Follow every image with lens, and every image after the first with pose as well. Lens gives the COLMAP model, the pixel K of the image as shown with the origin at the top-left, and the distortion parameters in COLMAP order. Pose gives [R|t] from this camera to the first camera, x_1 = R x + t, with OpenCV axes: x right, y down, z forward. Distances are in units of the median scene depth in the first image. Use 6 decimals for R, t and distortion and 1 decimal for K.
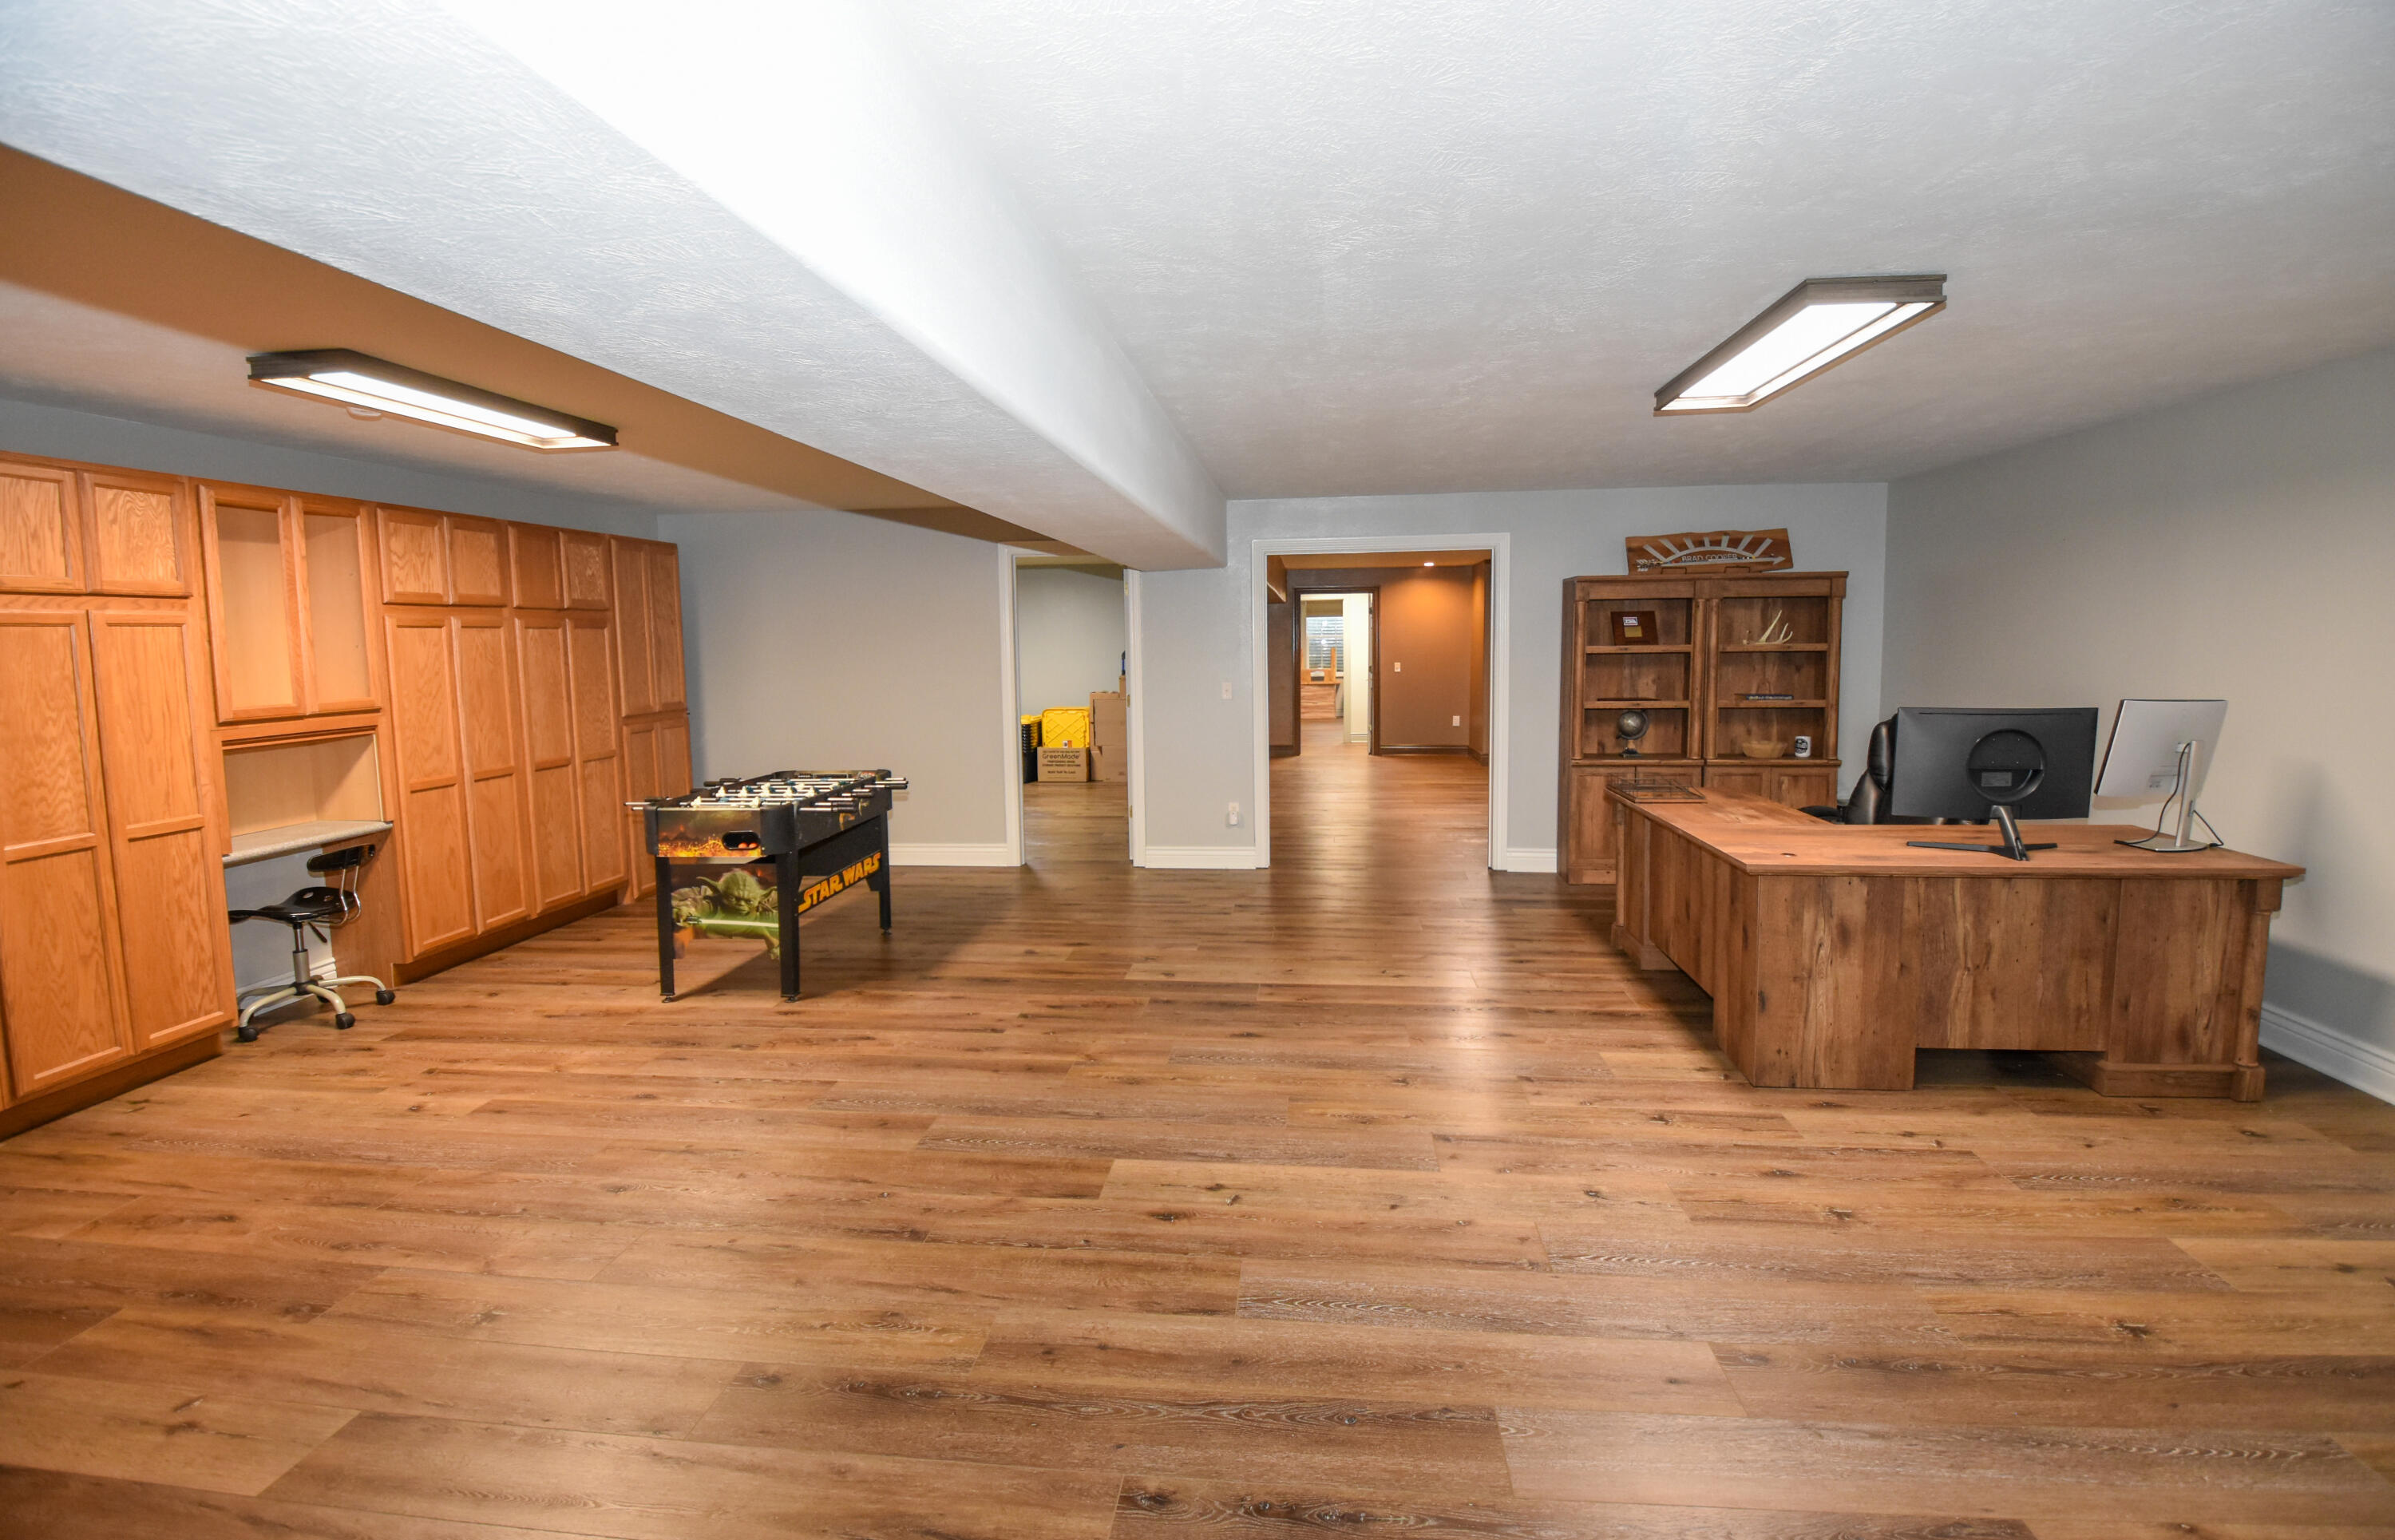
lens RADIAL K [[1062.8, 0, 1216.0], [0, 1062.8, 724.4], [0, 0, 1]] dist [0.010509, -0.021733]
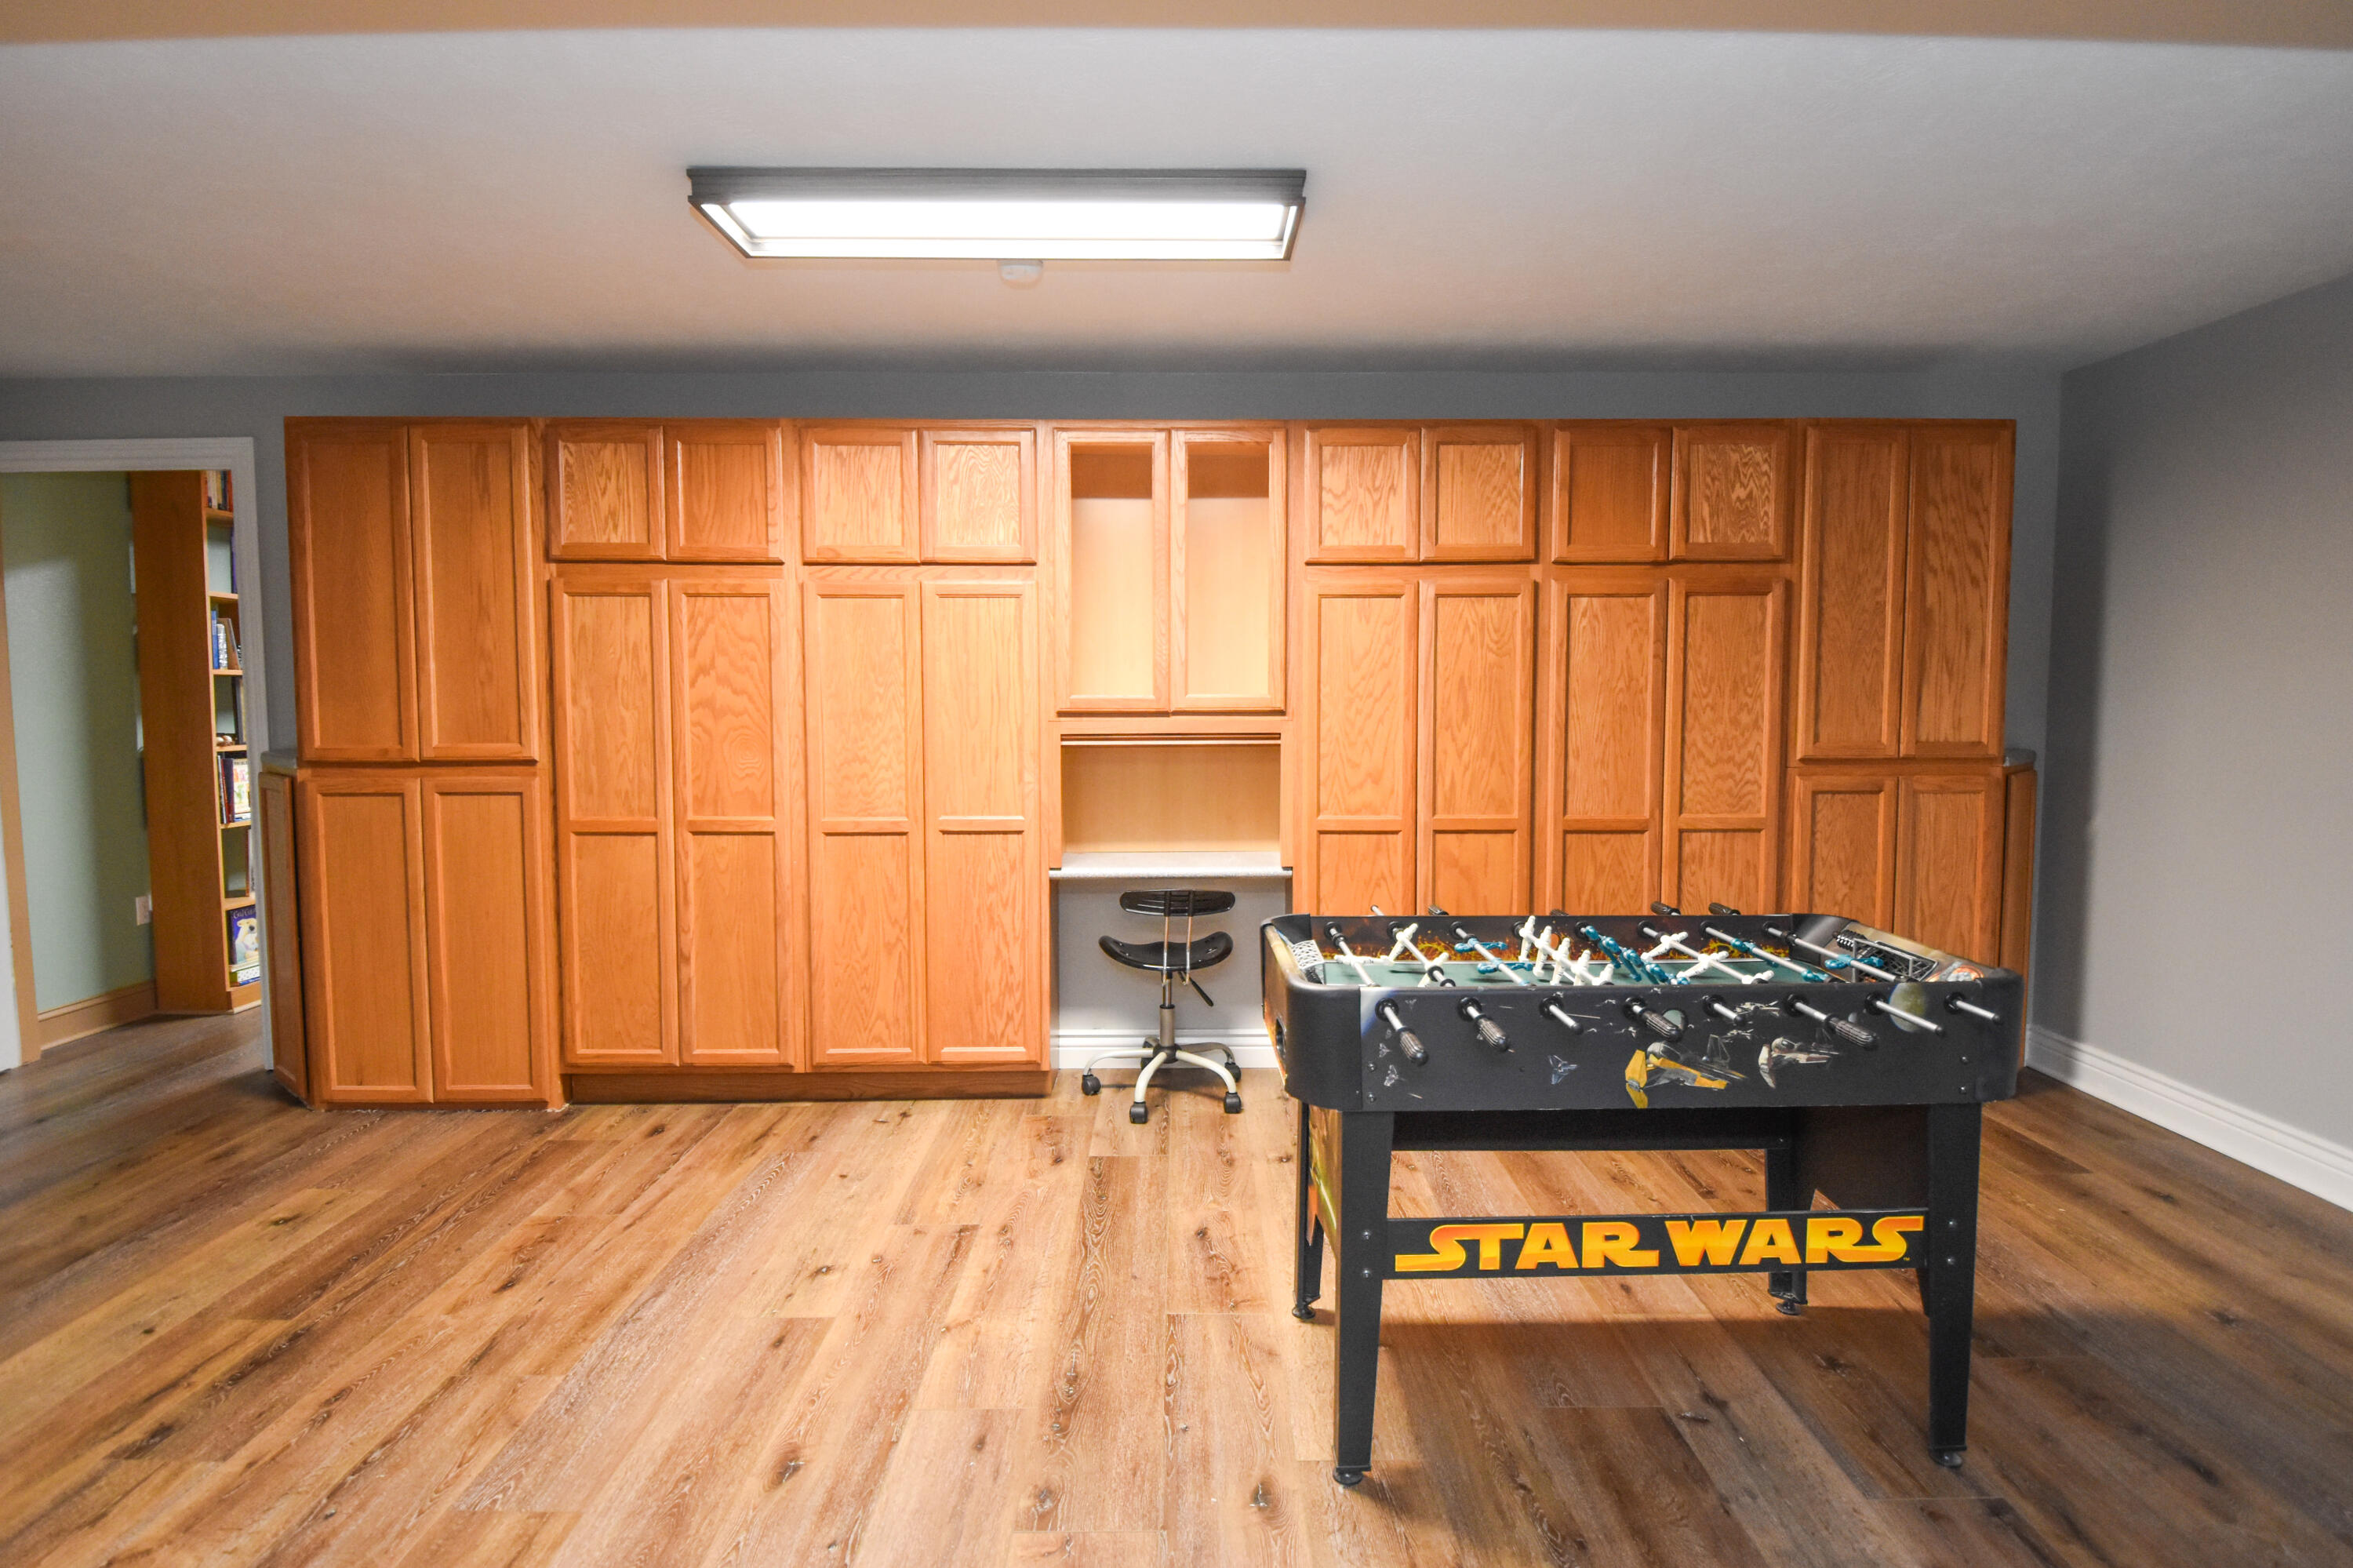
lens RADIAL K [[1212.3, 0, 1192.7], [0, 1212.3, 764.5], [0, 0, 1]] dist [0.016321, -0.024929]
pose [[0.108041, 0.081024, -0.990839, 0.030177], [-0.080068, 0.994145, 0.072563, -0.040005], [0.990917, 0.071495, 0.113895, 1.027087]]
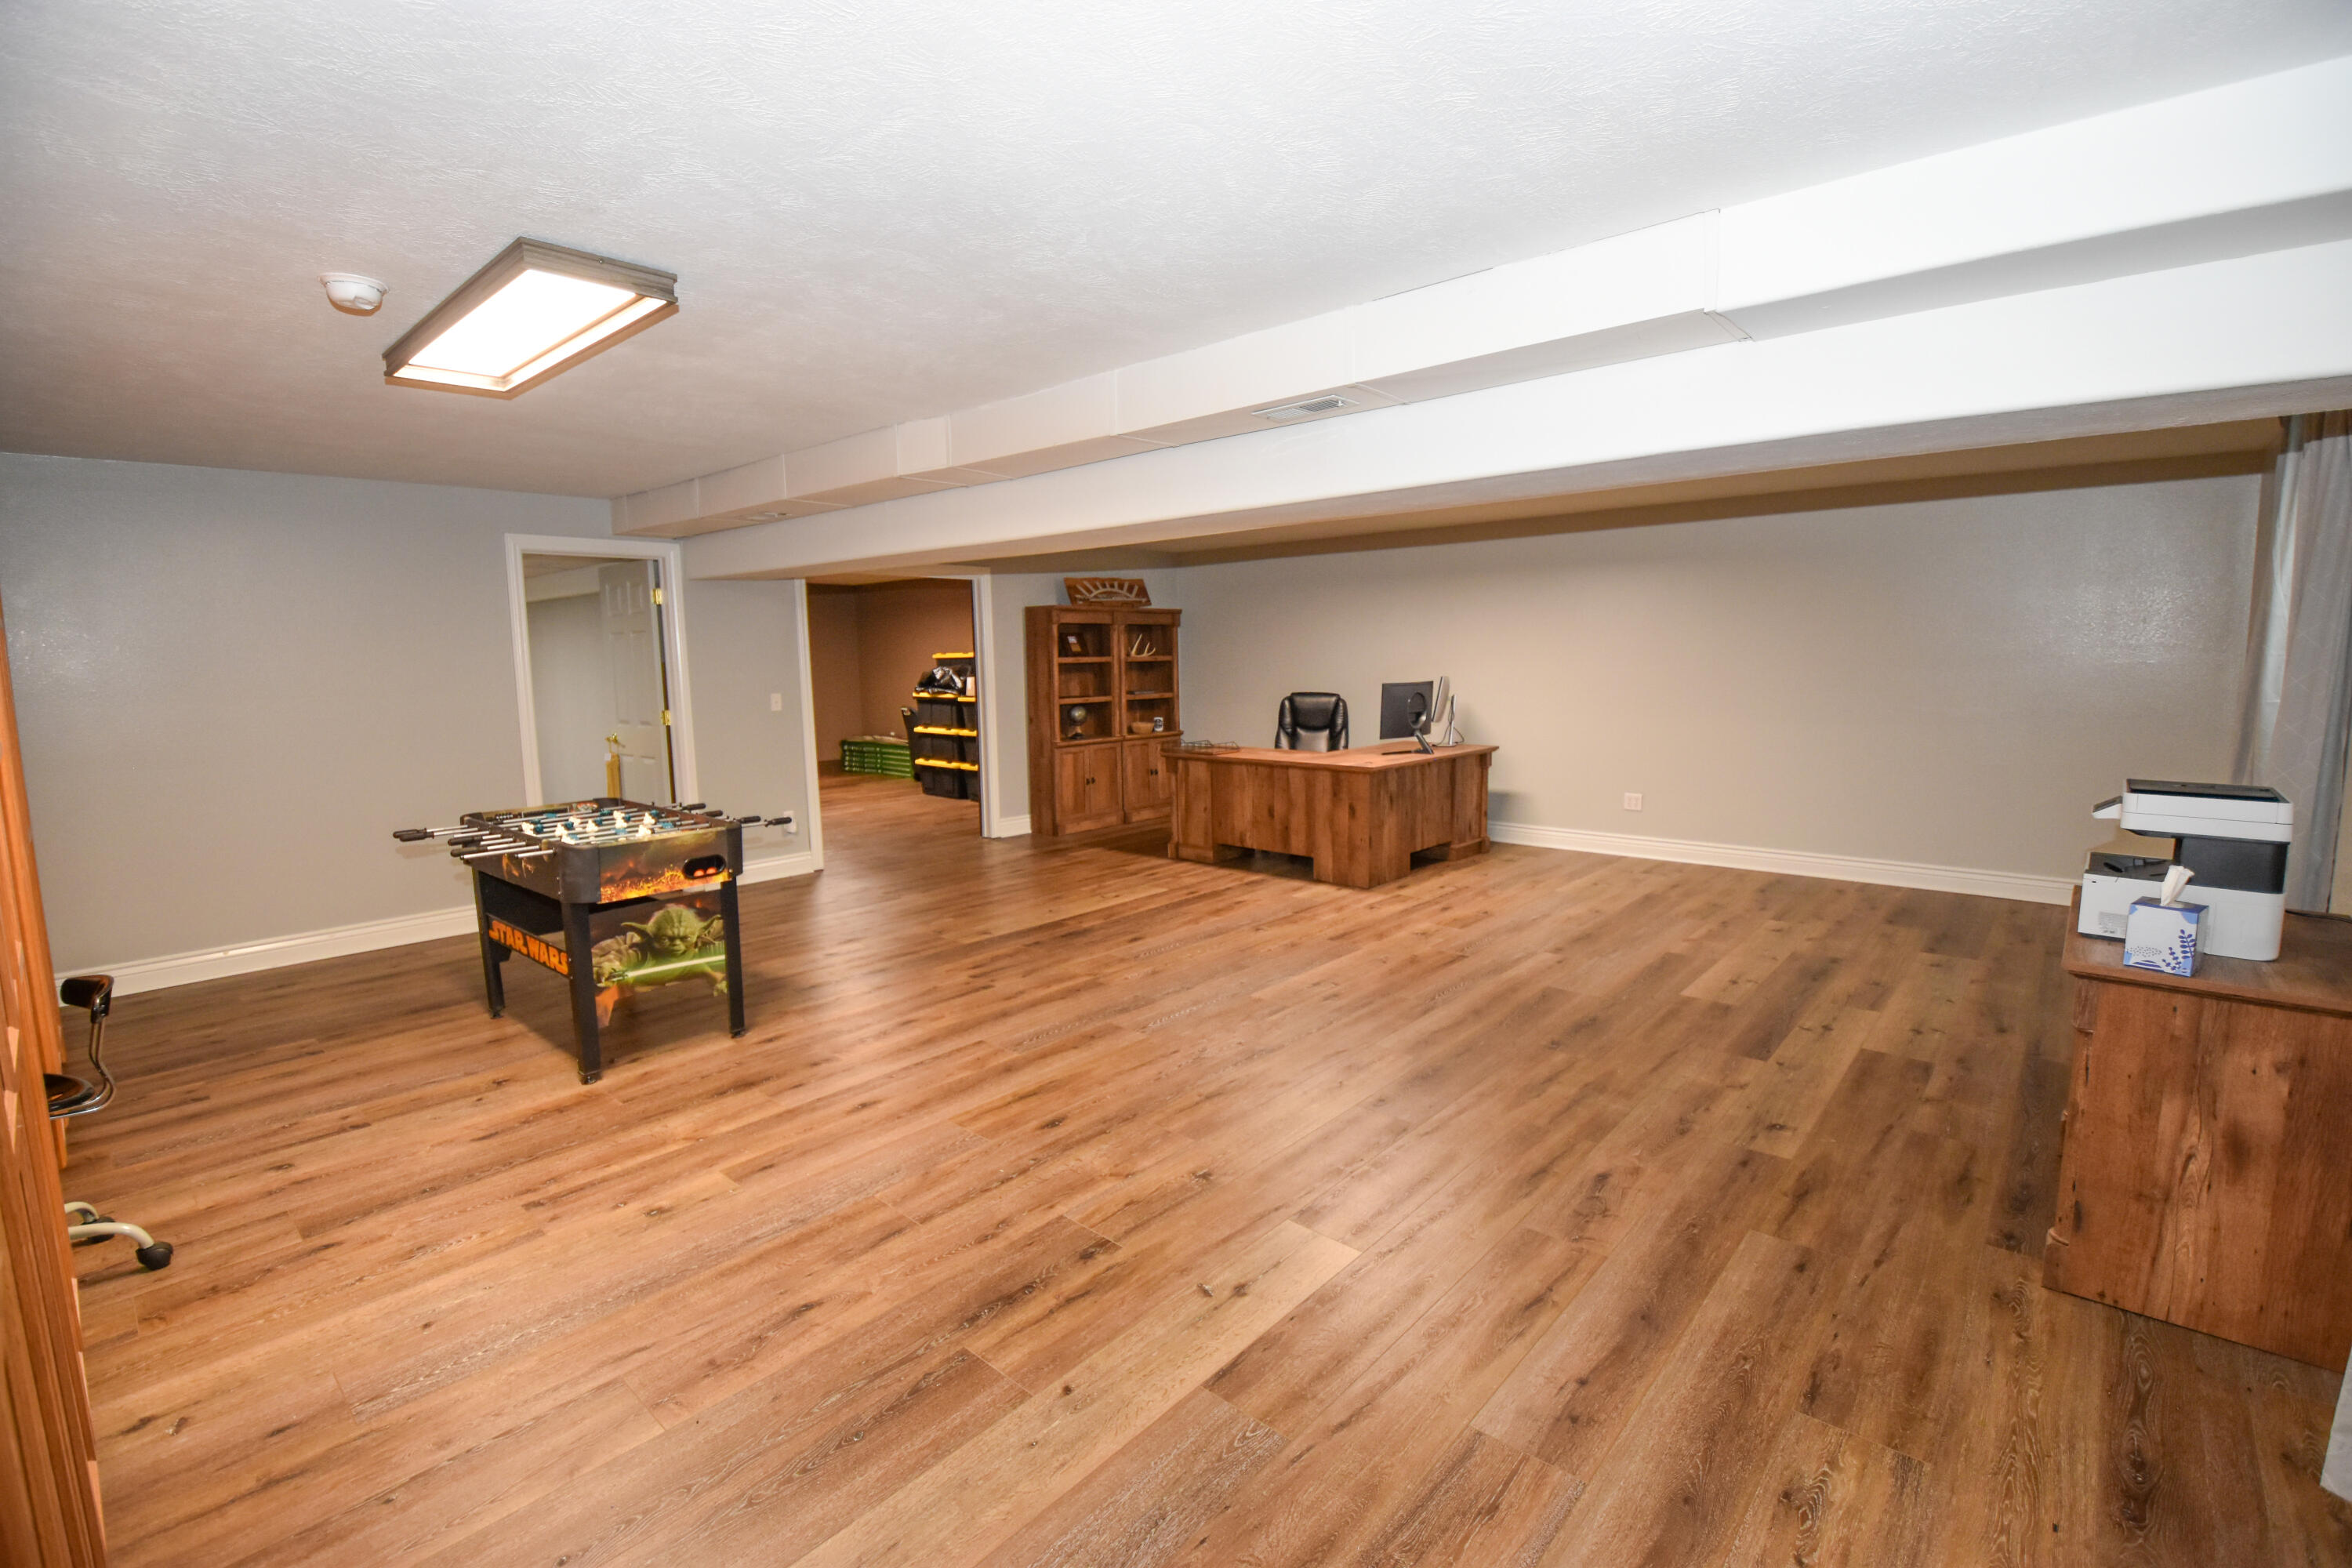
lens RADIAL K [[1025.9, 0, 1193.9], [0, 1025.9, 780.9], [0, 0, 1]] dist [0.003097, -0.017444]
pose [[0.579273, -0.095359, 0.809537, -1.020158], [0.071896, 0.995240, 0.065787, 0.012780], [-0.811957, 0.020094, 0.583371, 0.187509]]
